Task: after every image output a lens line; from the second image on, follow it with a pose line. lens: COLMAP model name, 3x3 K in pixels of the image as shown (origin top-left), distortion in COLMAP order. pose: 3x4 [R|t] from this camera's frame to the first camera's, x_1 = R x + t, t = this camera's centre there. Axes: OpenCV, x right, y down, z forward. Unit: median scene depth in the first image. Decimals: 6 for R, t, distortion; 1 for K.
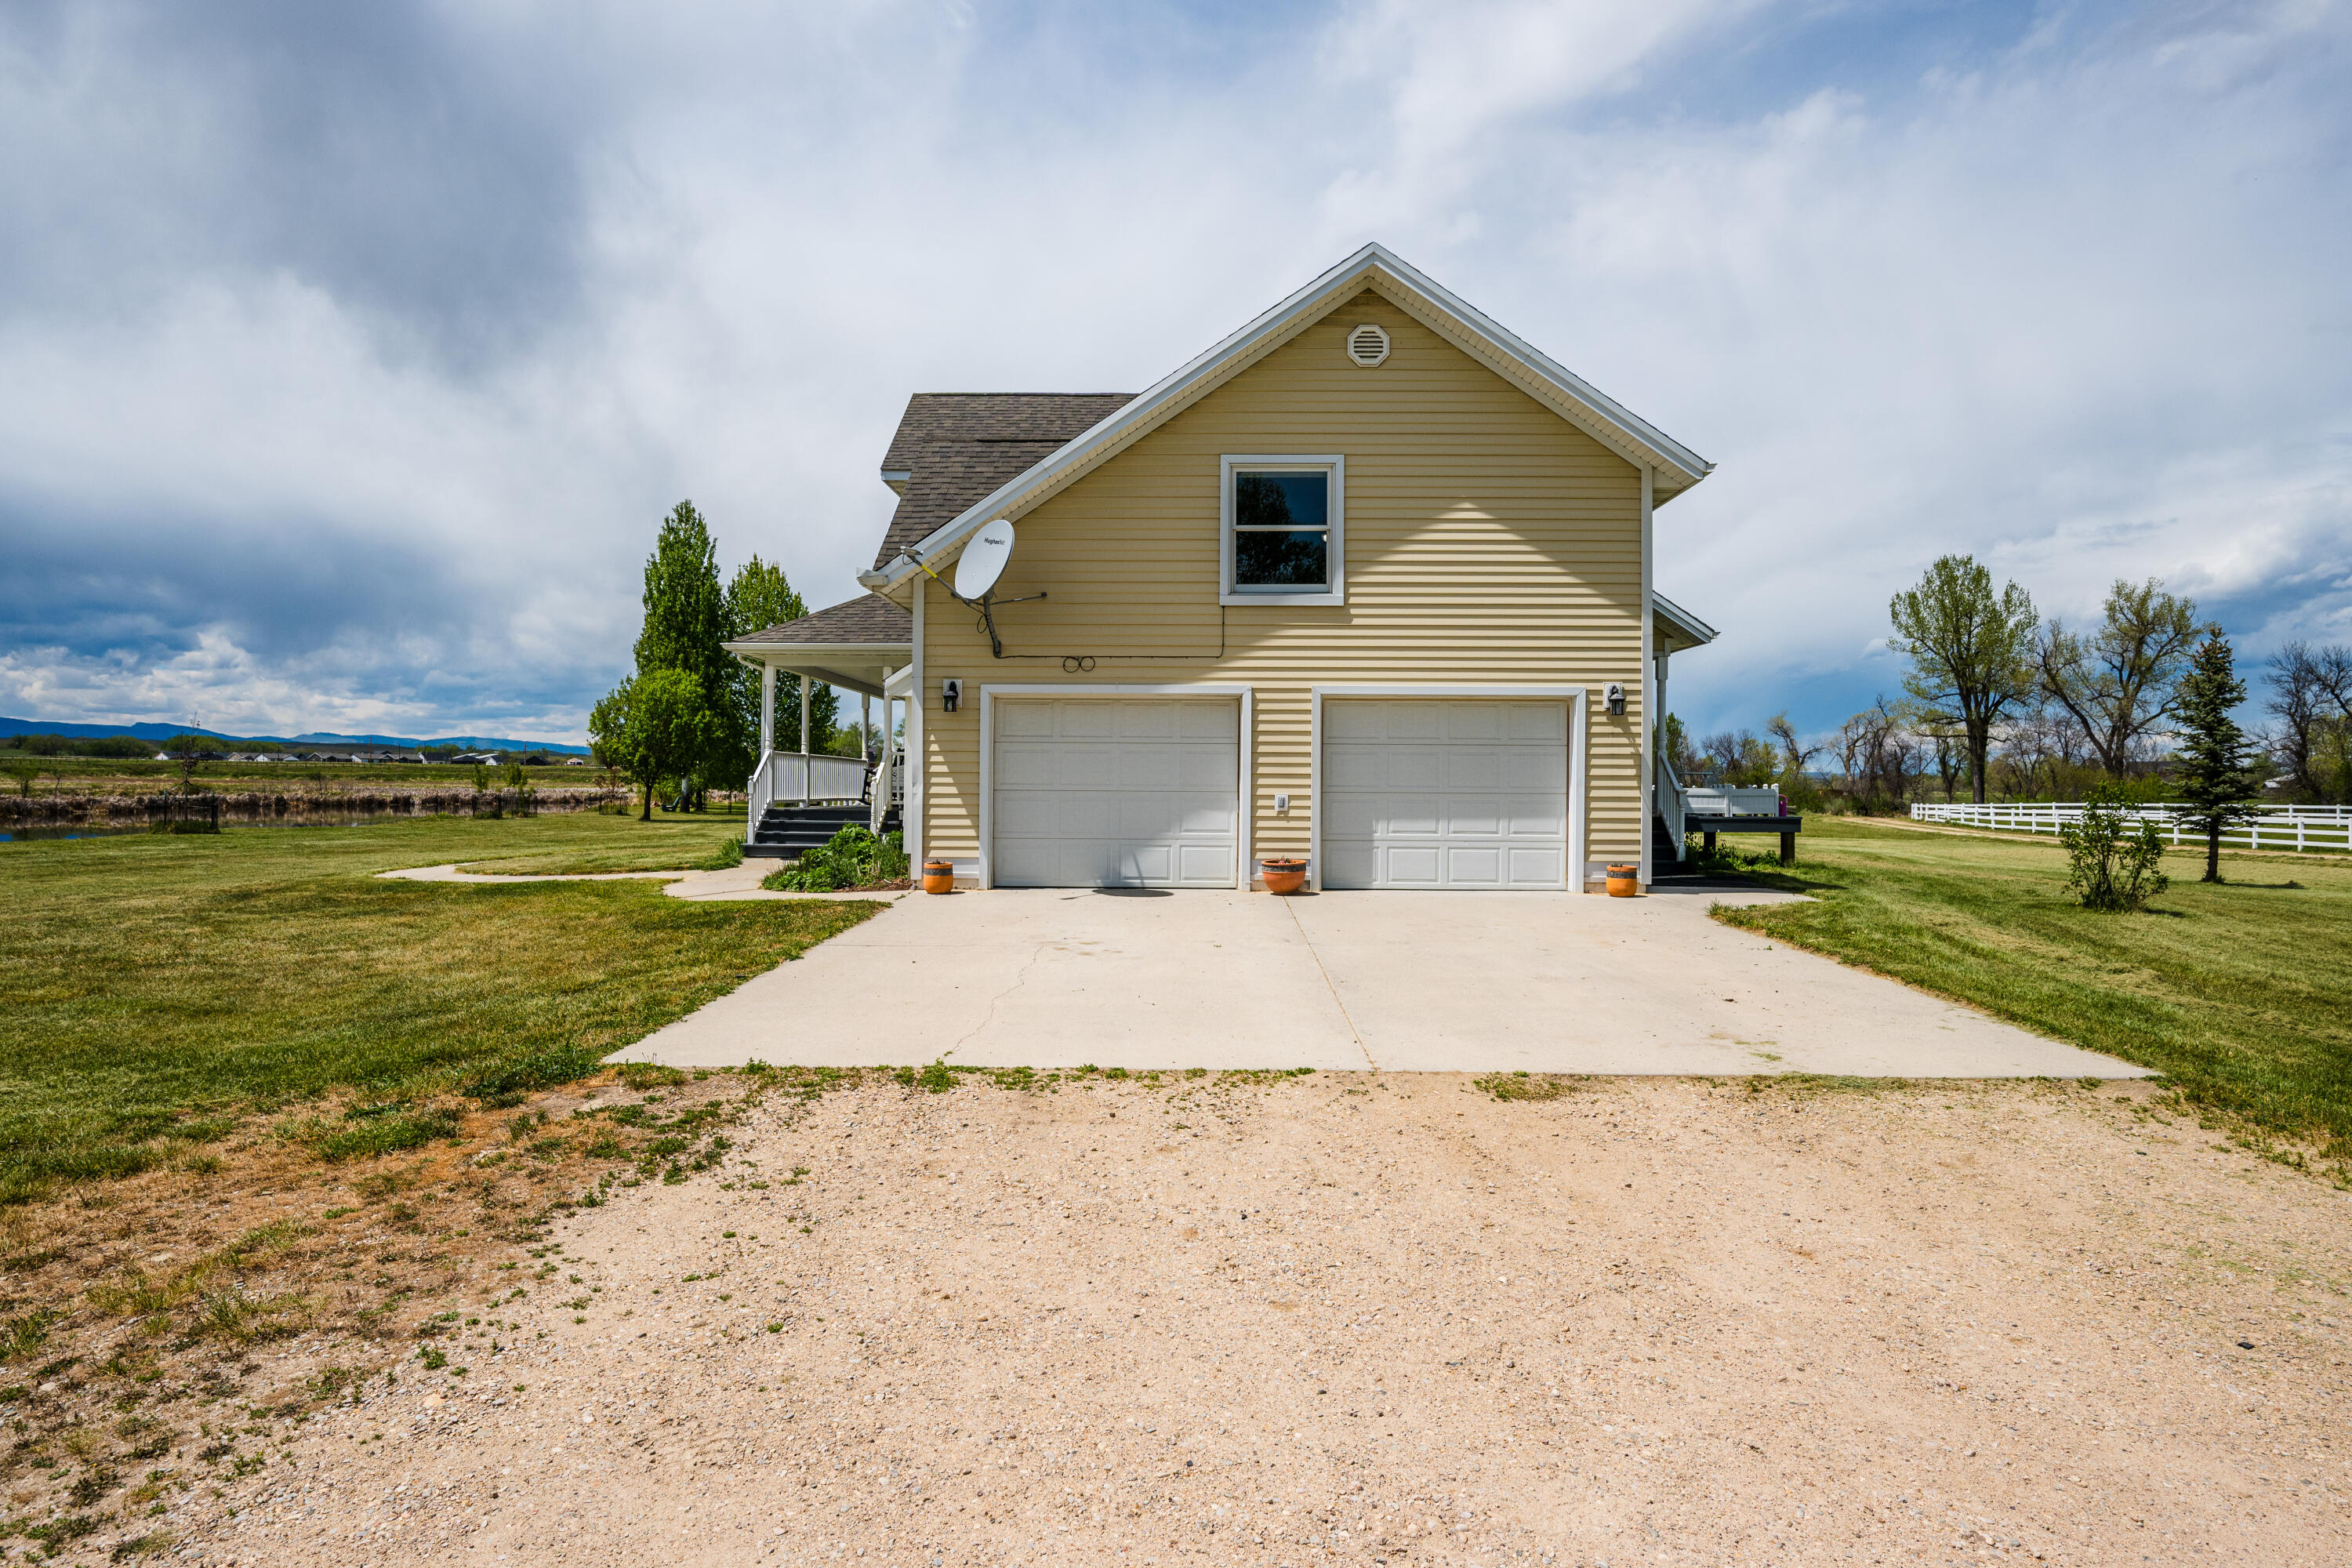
lens RADIAL K [[1279.5, 0, 1168.6], [0, 1279.5, 788.5], [0, 0, 1]] dist [-0.002566, -0.000055]
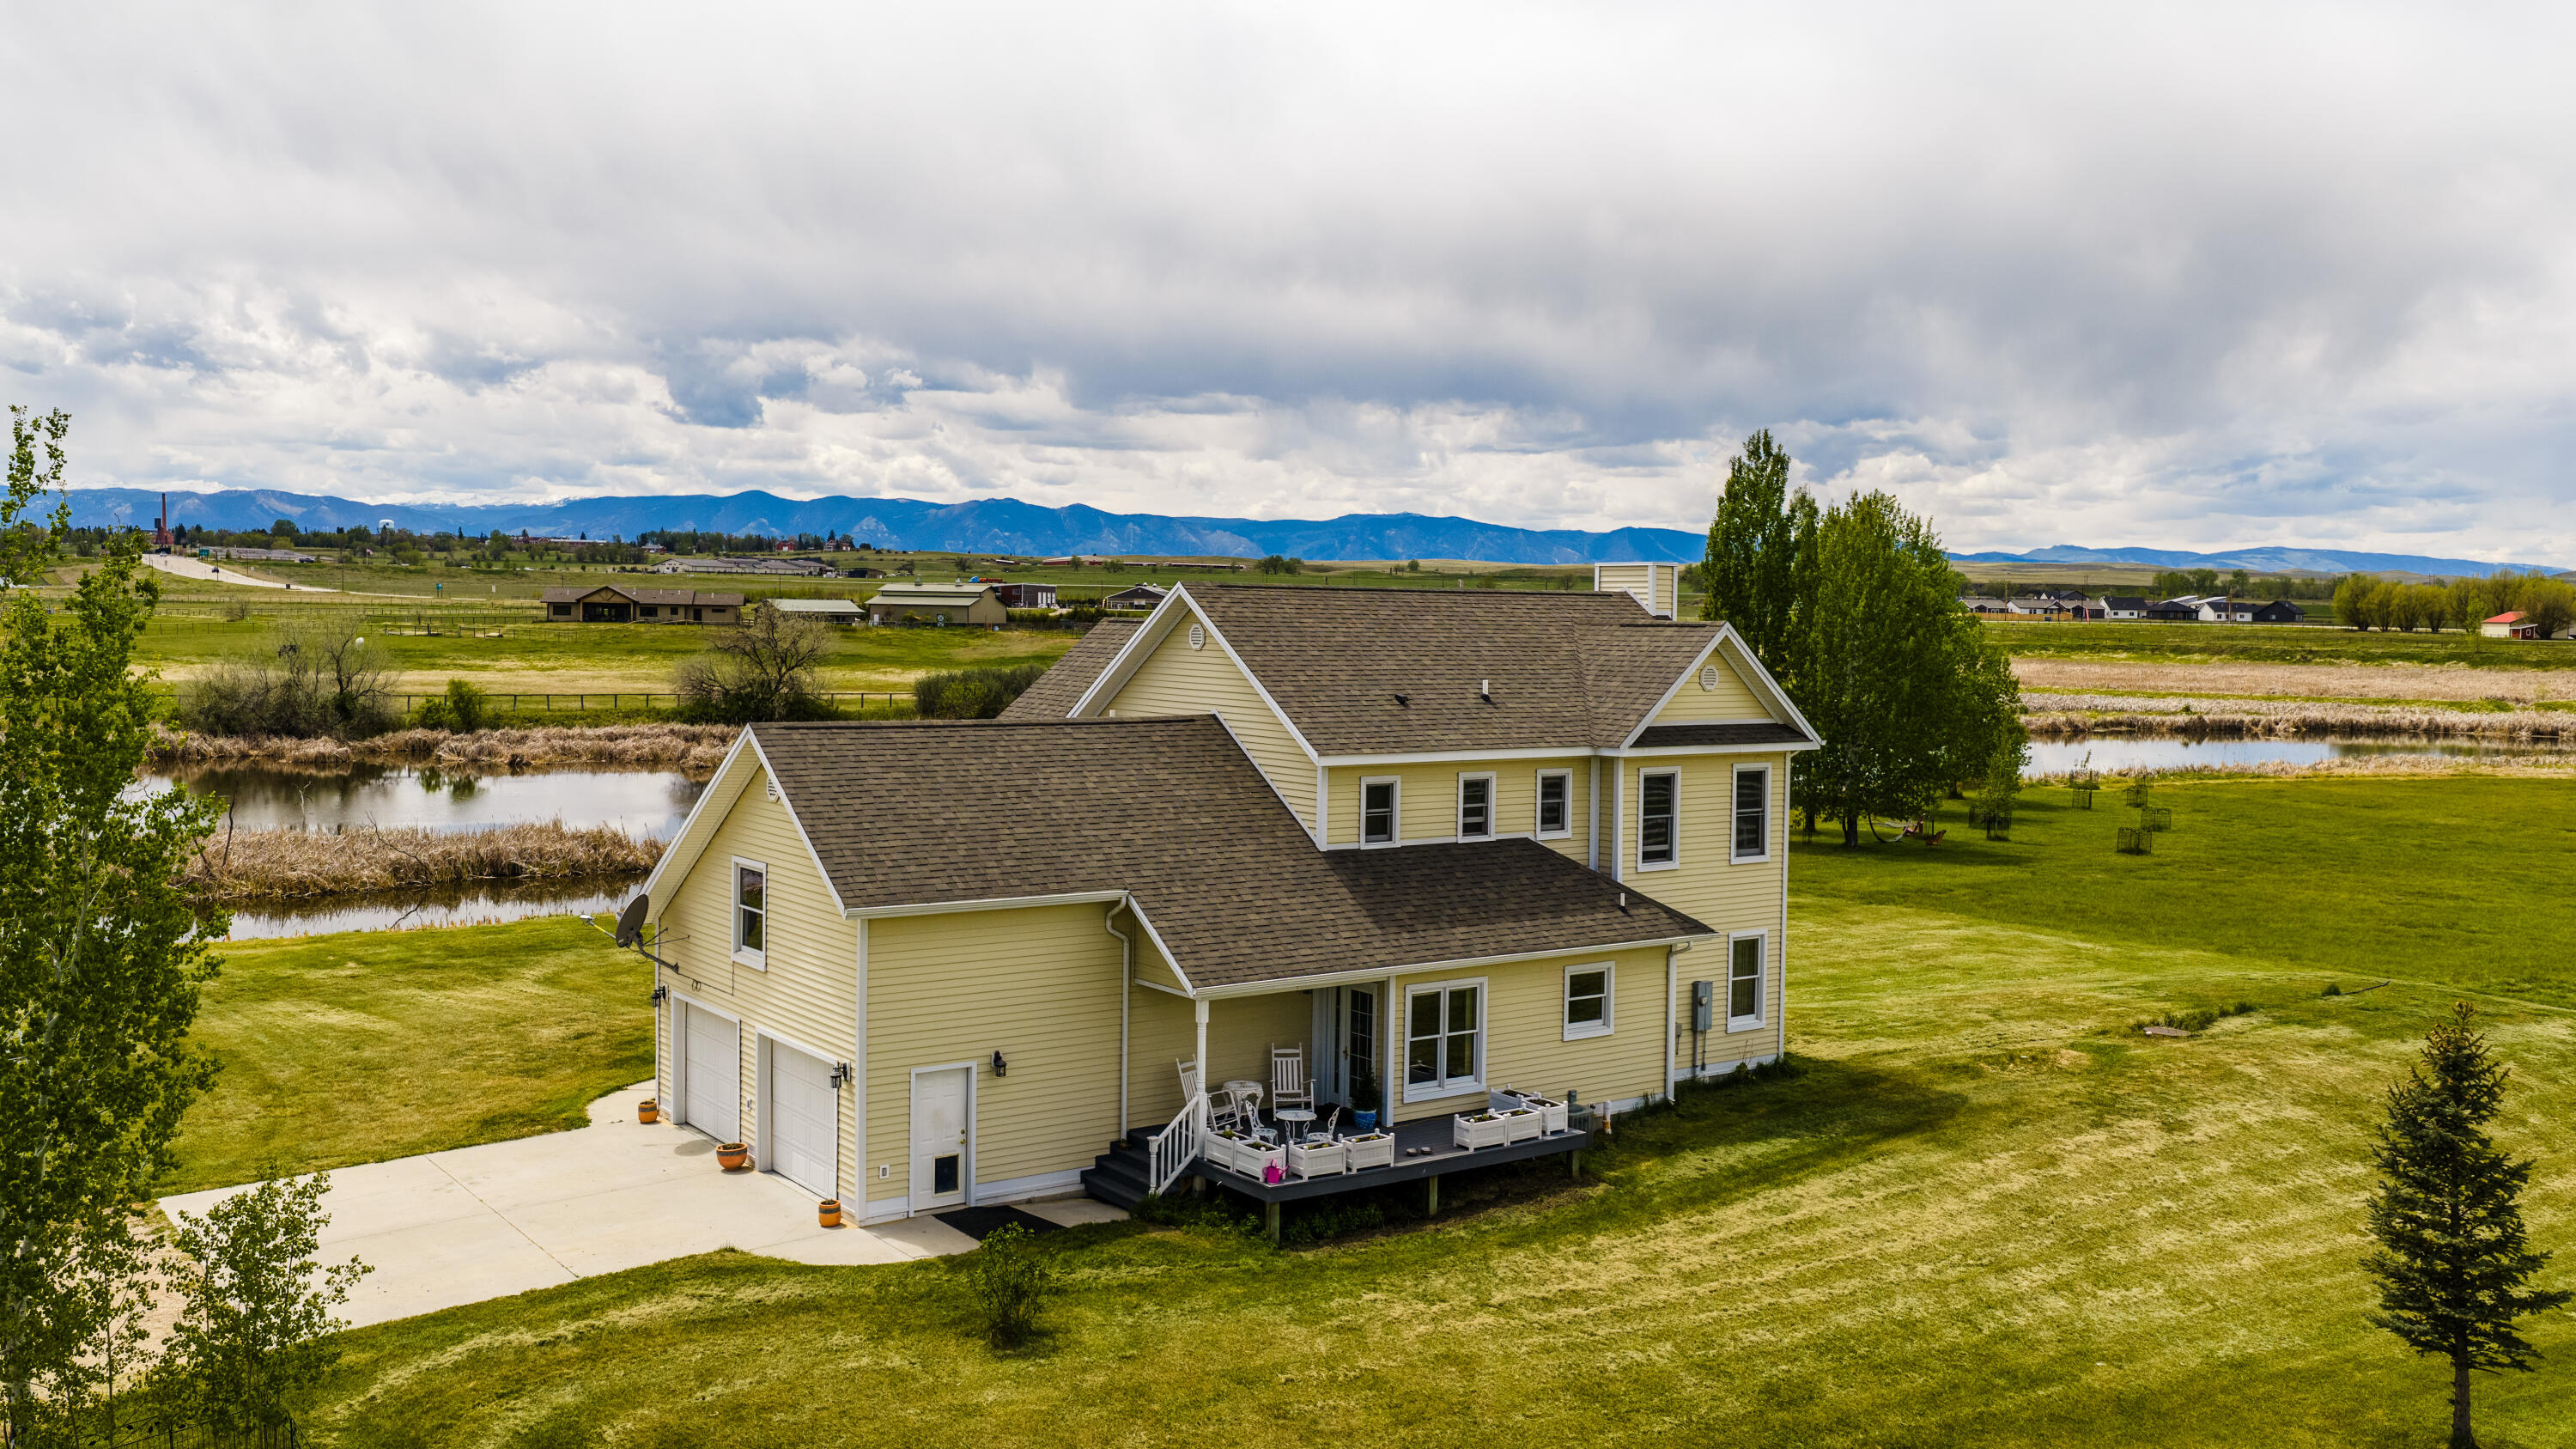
lens RADIAL K [[2138.2, 0, 1288.0], [0, 2138.2, 724.5], [0, 0, 1]] dist [0.025957, -0.005253]
pose [[0.602471, 0.045790, -0.796826, 0.626778], [-0.013080, 0.998785, 0.047507, -0.142193], [0.798033, -0.018199, 0.602338, 0.006980]]
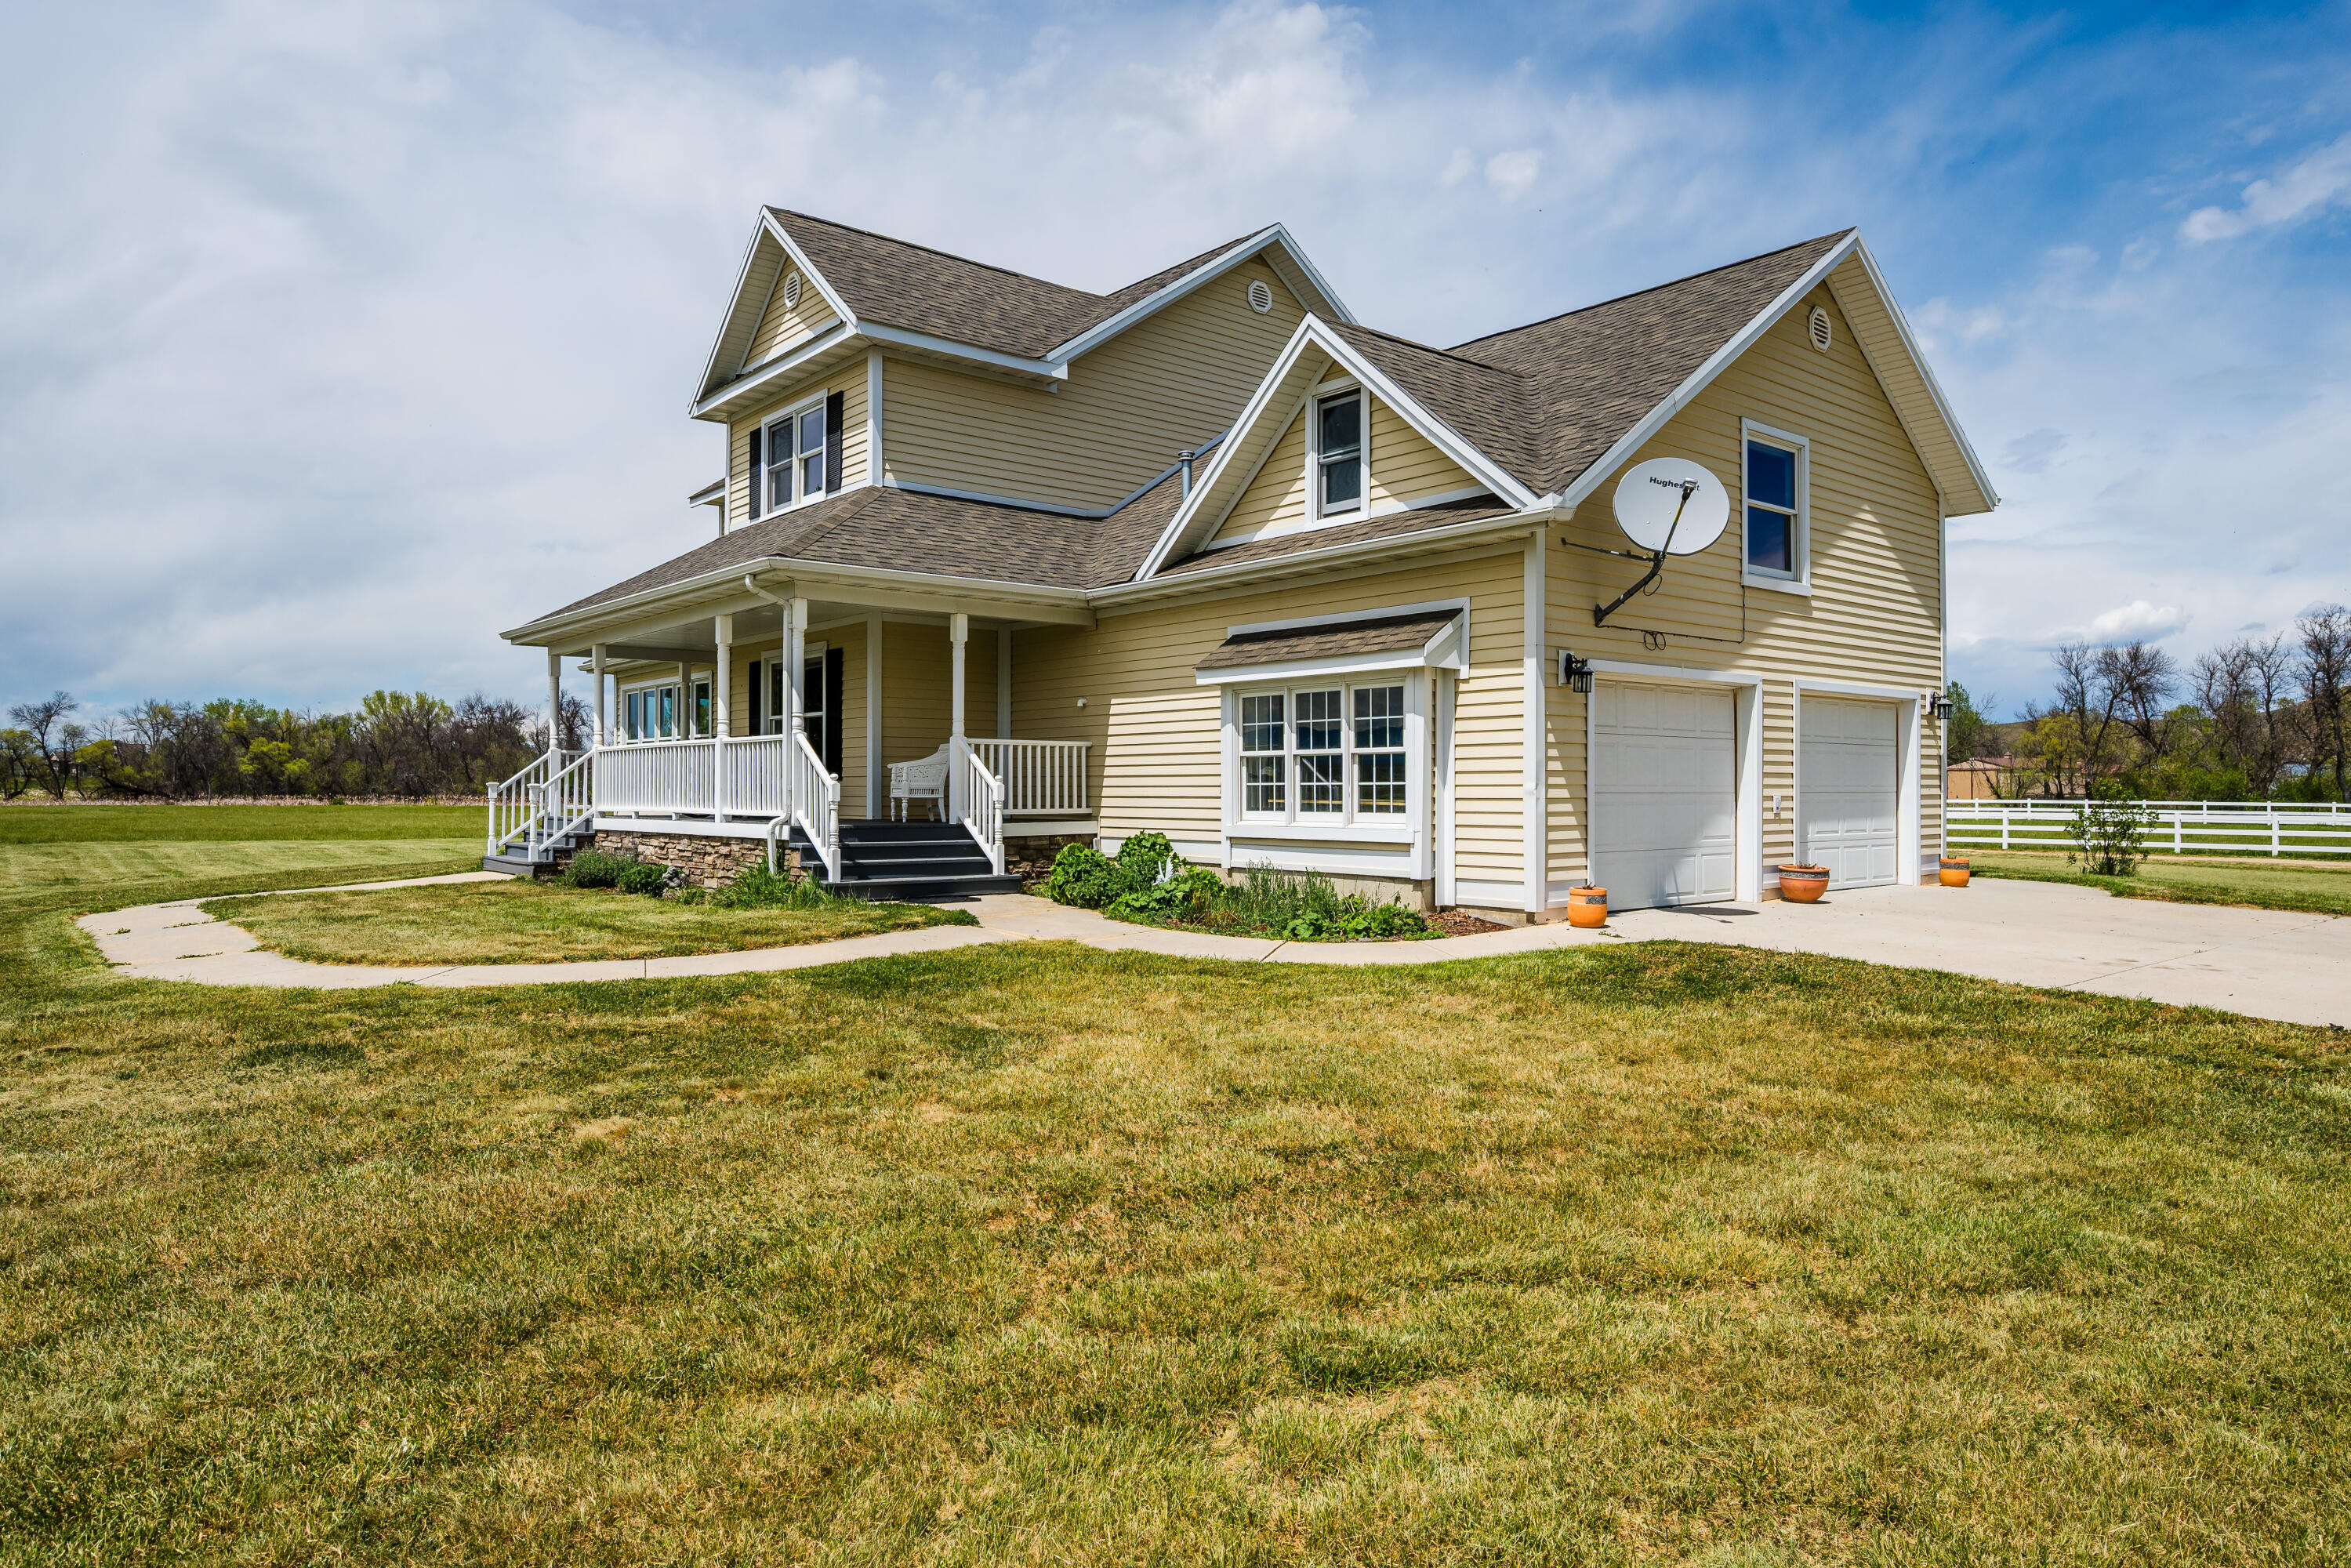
lens RADIAL K [[1461.1, 0, 1175.5], [0, 1461.1, 784.0], [0, 0, 1]] dist [-0.008047, -0.001643]
pose [[0.756764, -0.003235, 0.653680, -0.243379], [0.004216, 0.999991, 0.000068, -0.001457], [-0.653675, 0.002705, 0.756771, 0.127773]]
